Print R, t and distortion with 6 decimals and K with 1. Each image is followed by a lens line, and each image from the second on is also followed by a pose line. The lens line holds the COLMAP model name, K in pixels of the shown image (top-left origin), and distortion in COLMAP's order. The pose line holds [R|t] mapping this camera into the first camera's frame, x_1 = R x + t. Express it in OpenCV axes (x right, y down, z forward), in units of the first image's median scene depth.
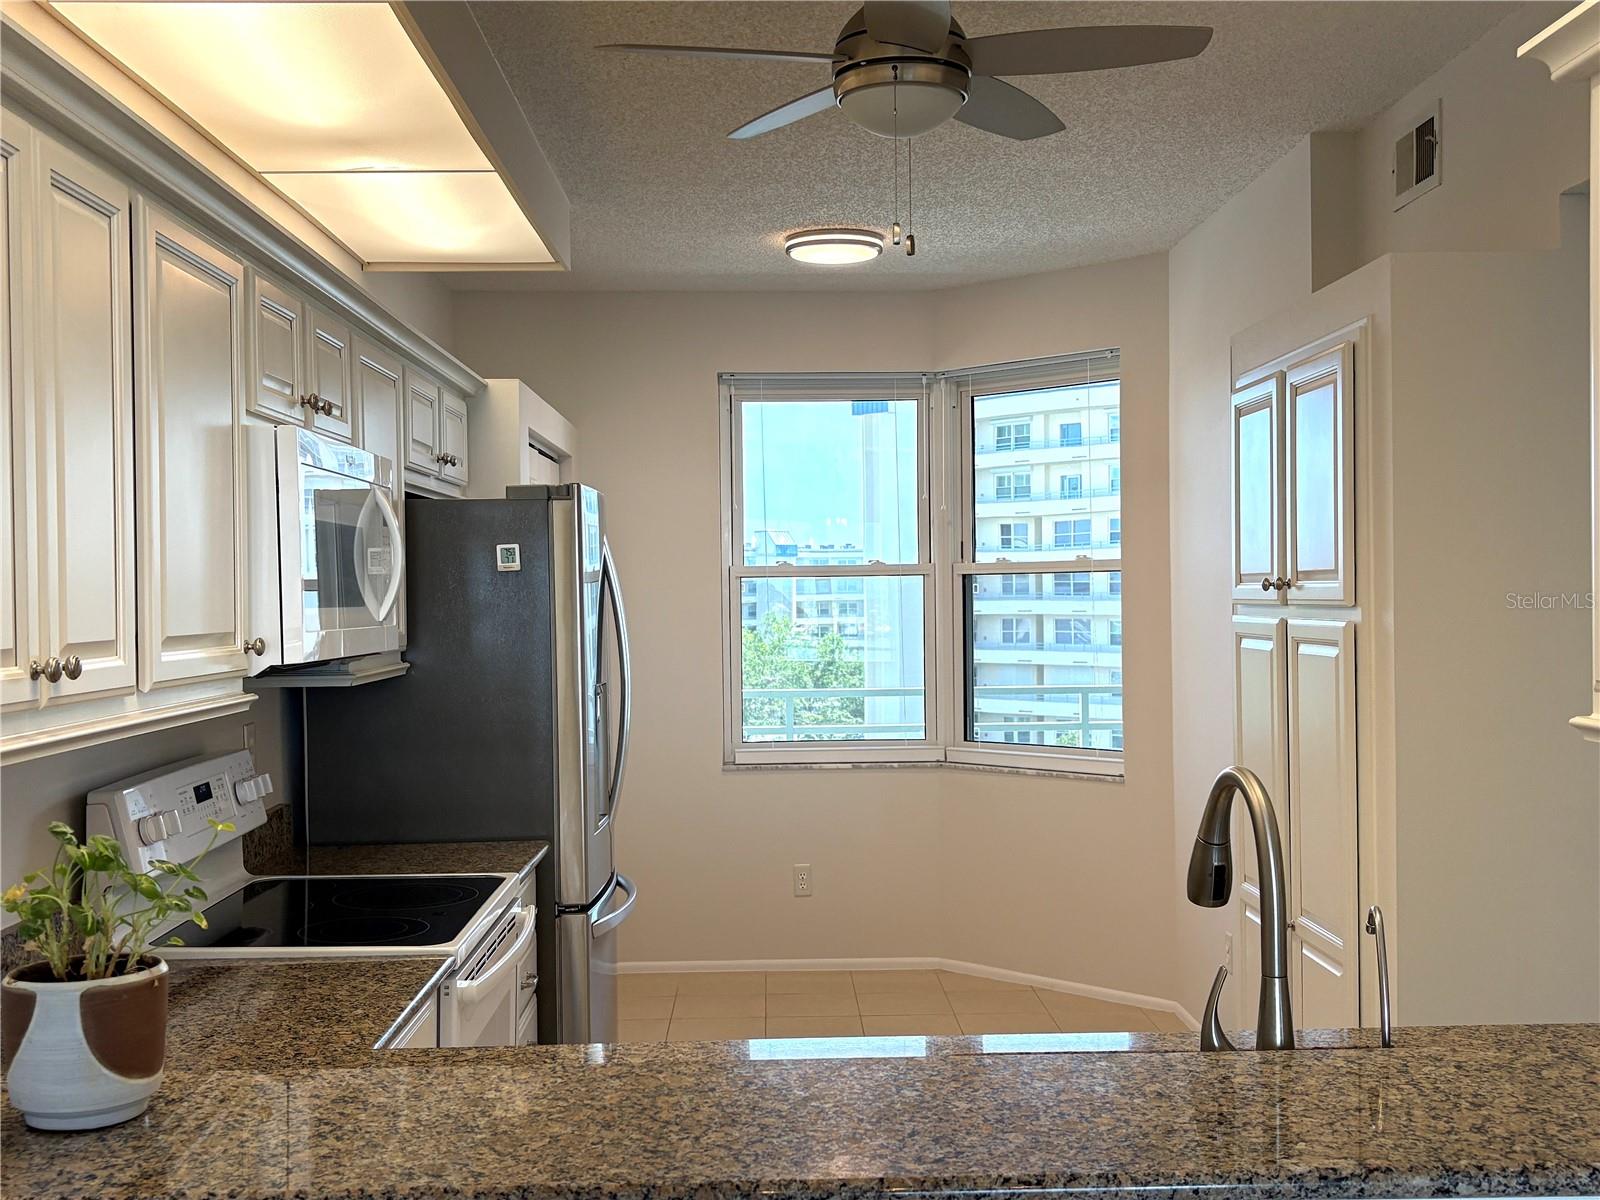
lens RADIAL K [[1774.7, 0, 798.1], [0, 1774.7, 601.7], [0, 0, 1]] dist [0.088788, 0.000000]
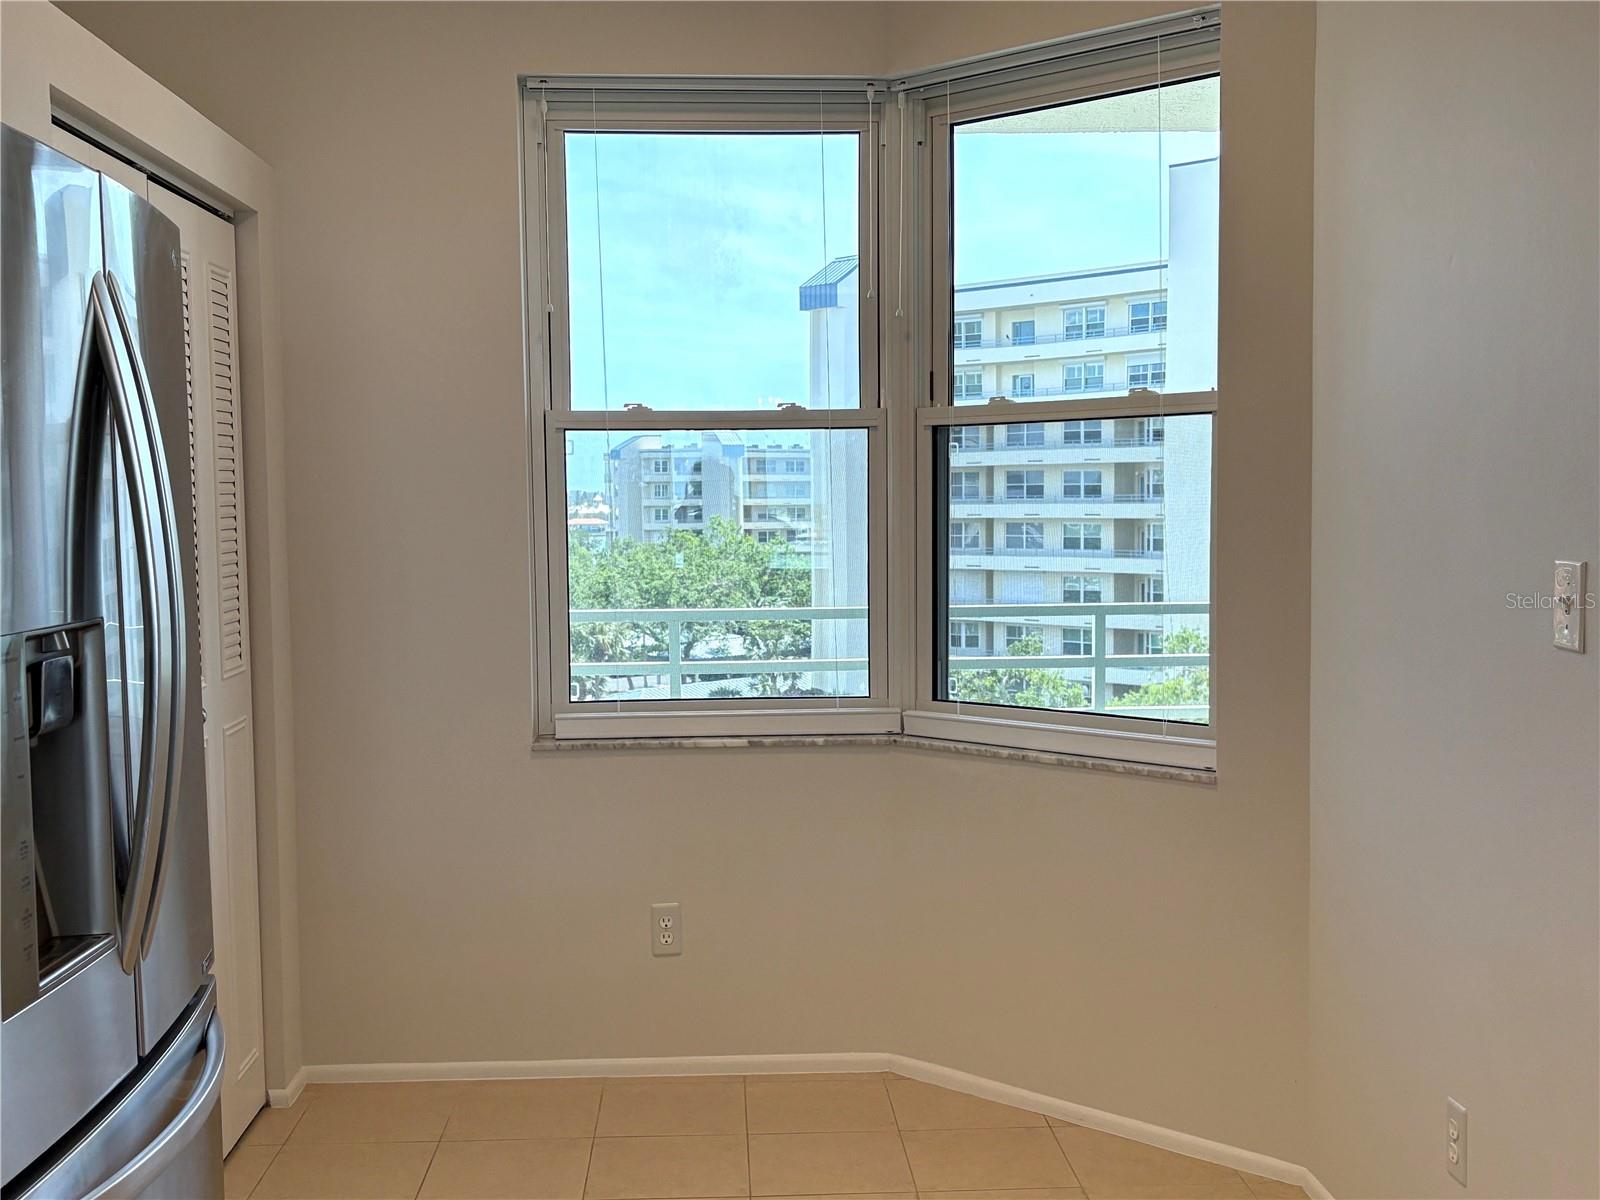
lens RADIAL K [[1774.7, 0, 803.5], [0, 1774.7, 601.1], [0, 0, 1]] dist [0.088788, 0.000000]
pose [[0.999472, 0.001144, 0.032462, 0.029476], [-0.002873, 0.998576, 0.053268, 0.012093], [-0.032355, -0.053333, 0.998052, 0.395662]]
